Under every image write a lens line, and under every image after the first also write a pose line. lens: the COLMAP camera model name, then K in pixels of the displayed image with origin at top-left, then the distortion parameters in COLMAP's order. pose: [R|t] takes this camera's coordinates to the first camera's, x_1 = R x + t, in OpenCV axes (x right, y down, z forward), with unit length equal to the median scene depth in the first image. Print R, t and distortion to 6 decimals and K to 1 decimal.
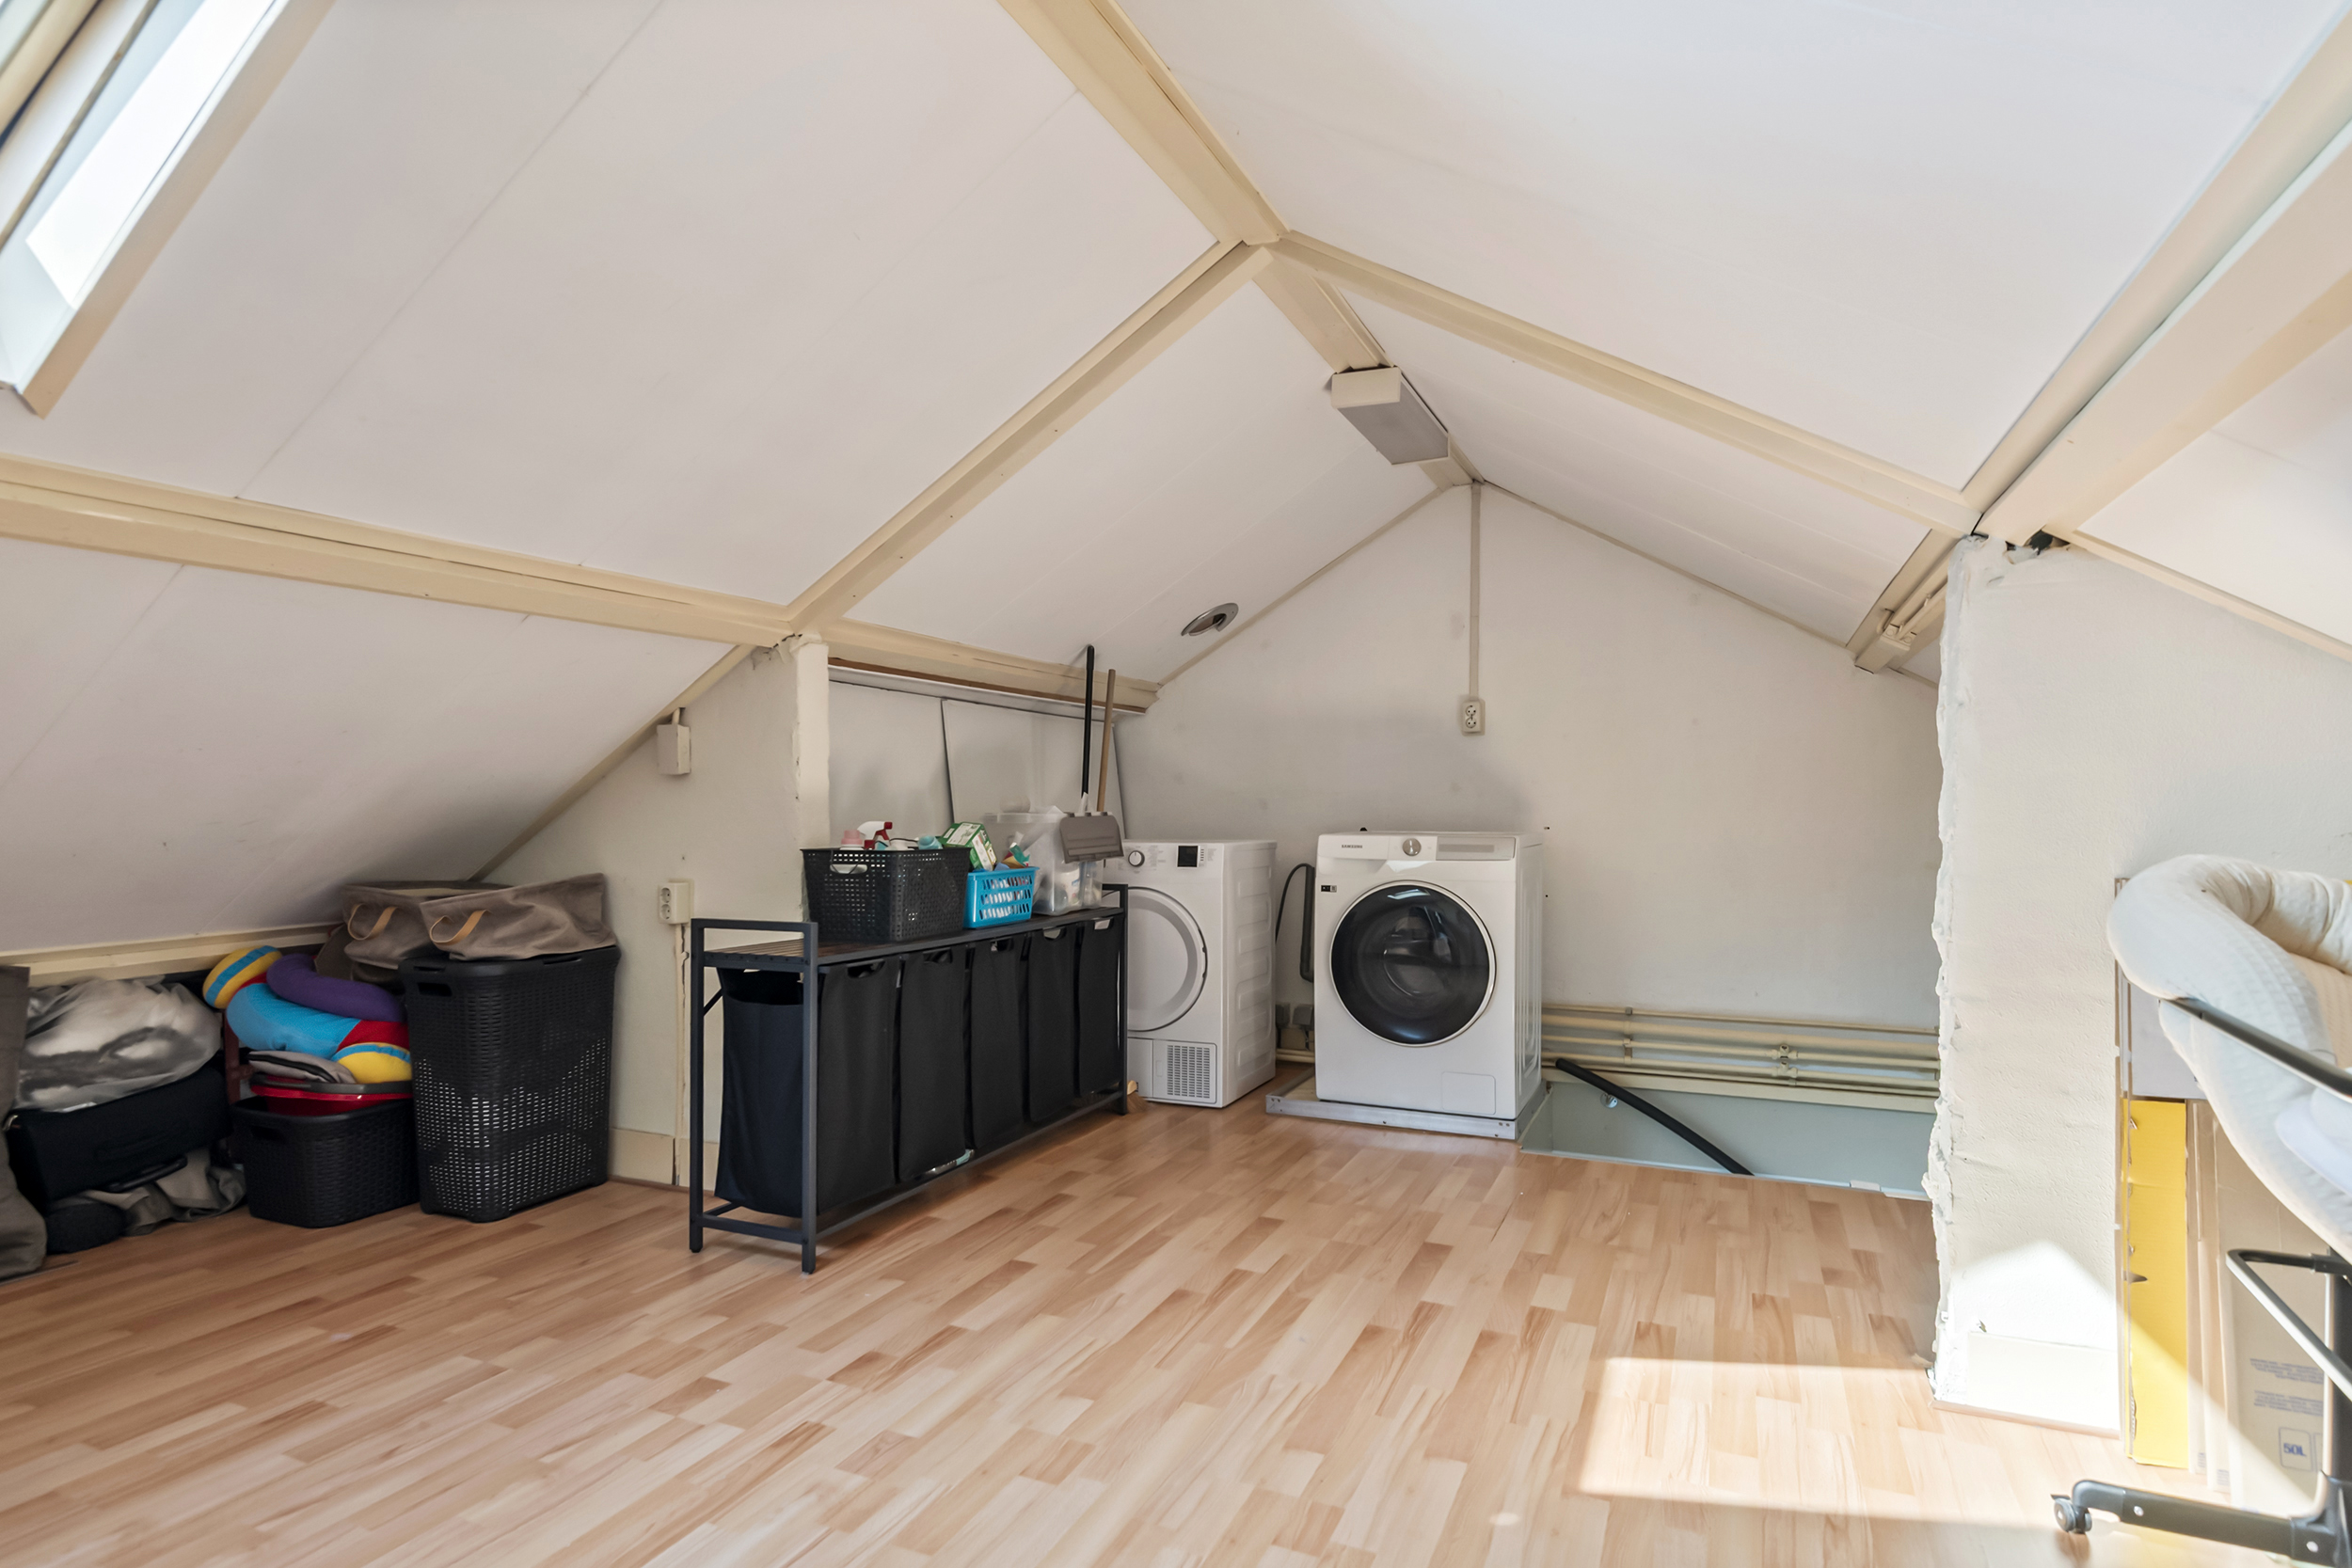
lens RADIAL K [[1182.7, 0, 1178.7], [0, 1182.7, 784.5], [0, 0, 1]] dist [0.005969, -0.006300]
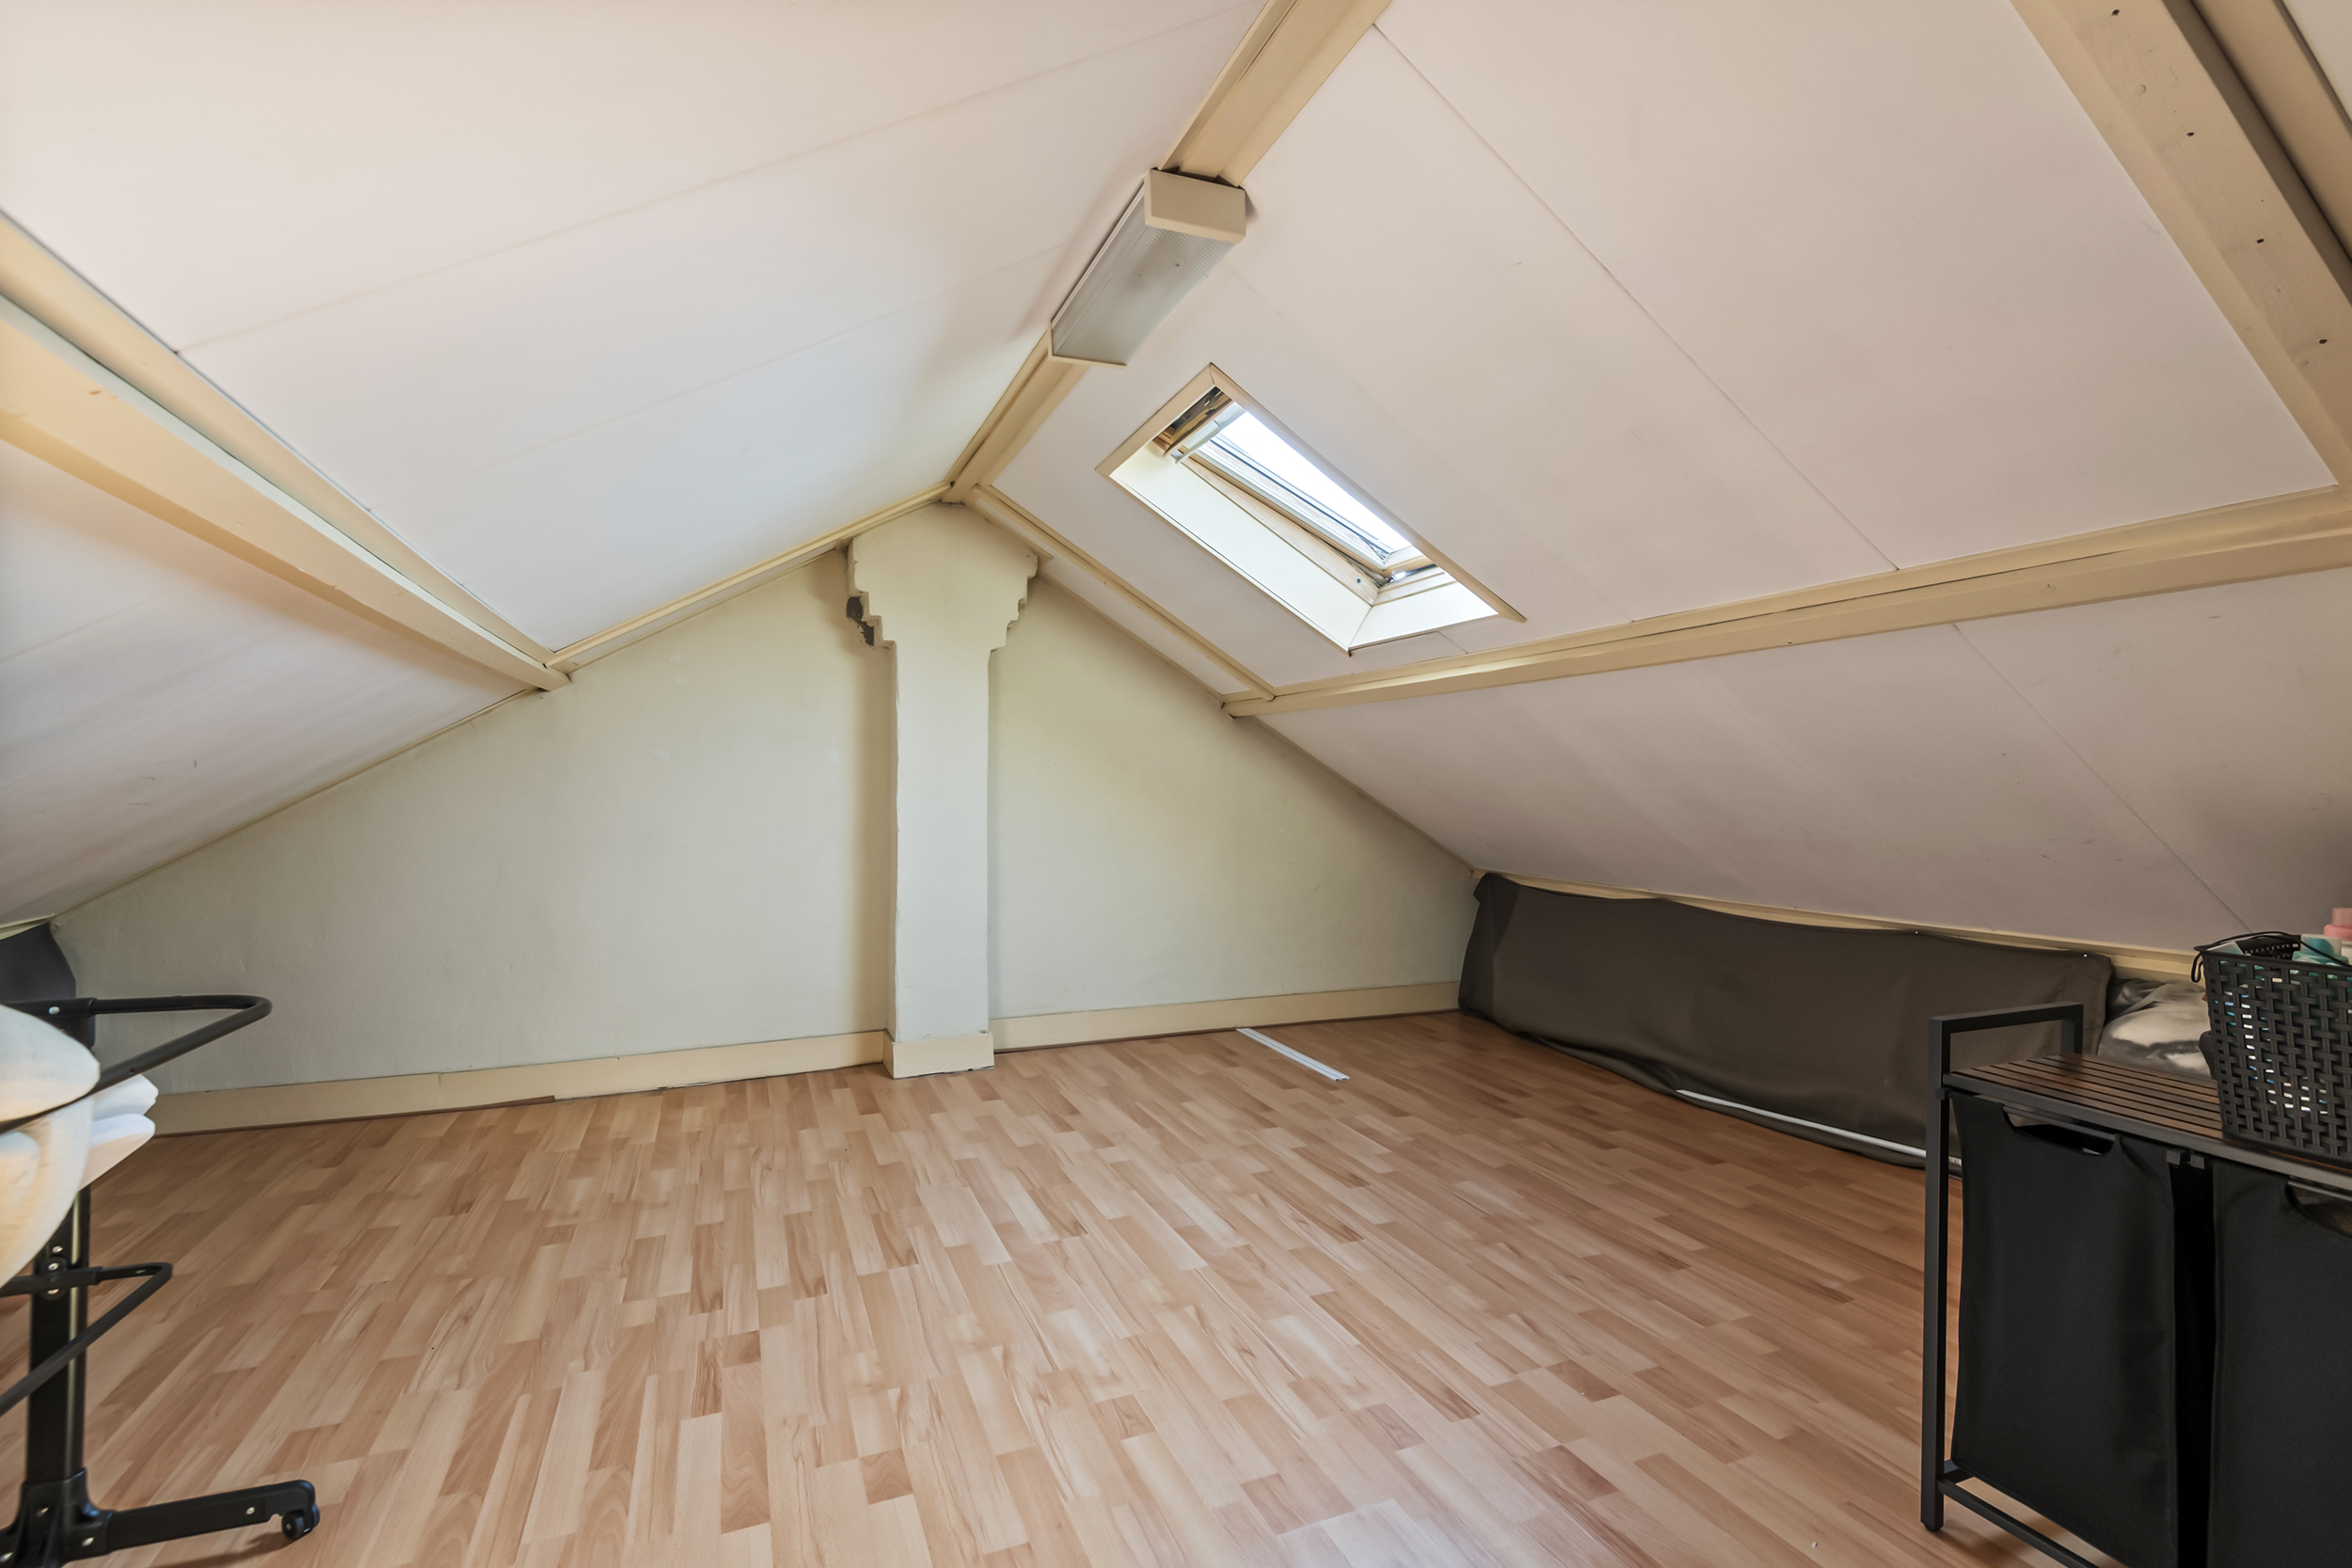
lens RADIAL K [[1073.1, 0, 1177.0], [0, 1073.1, 785.3], [0, 0, 1]] dist [-0.001916, -0.000129]
pose [[-0.680613, -0.000542, -0.732643, 0.568966], [0.011464, 0.999869, -0.011389, -0.016674], [0.732554, -0.016150, -0.680518, 1.452101]]
